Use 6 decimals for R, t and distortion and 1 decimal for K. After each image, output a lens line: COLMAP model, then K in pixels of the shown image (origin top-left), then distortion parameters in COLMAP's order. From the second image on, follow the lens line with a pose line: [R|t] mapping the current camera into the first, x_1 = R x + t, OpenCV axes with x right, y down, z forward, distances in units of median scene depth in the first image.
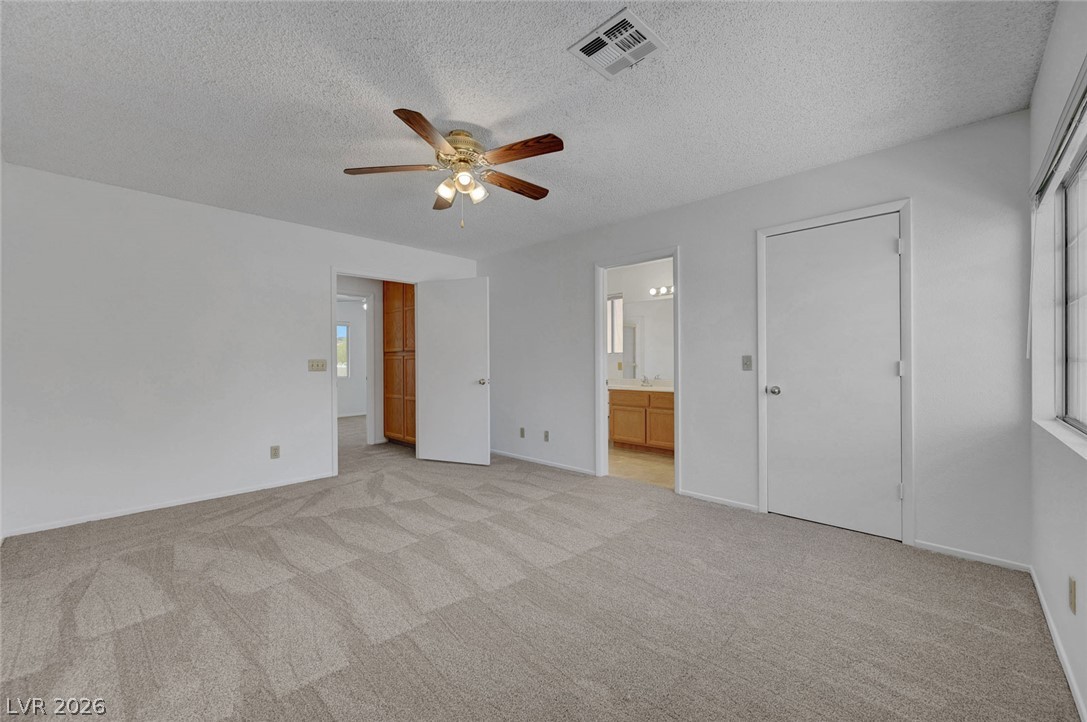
lens RADIAL K [[436.1, 0, 550.4], [0, 436.1, 364.6], [0, 0, 1]] dist [-0.002129, -0.000225]
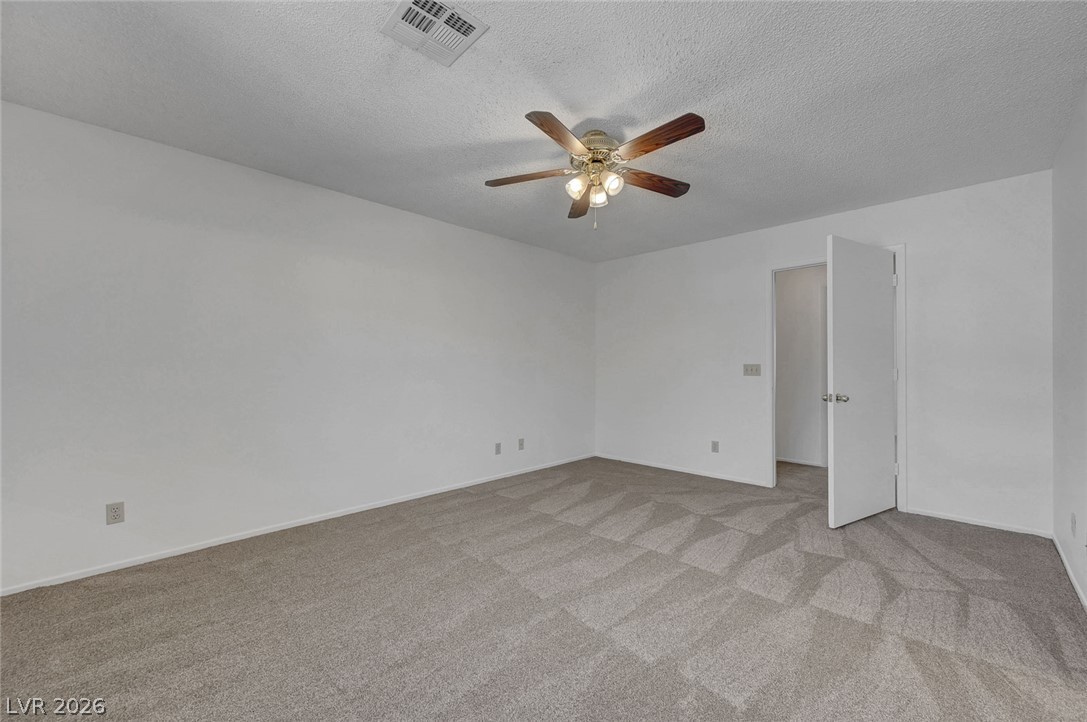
lens RADIAL K [[436.1, 0, 550.4], [0, 436.1, 364.6], [0, 0, 1]] dist [-0.002129, -0.000225]
pose [[-0.025526, -0.004092, -0.999666, 0.523639], [-0.005446, 0.999977, -0.003954, -0.004169], [0.999659, 0.005343, -0.025547, 0.622599]]
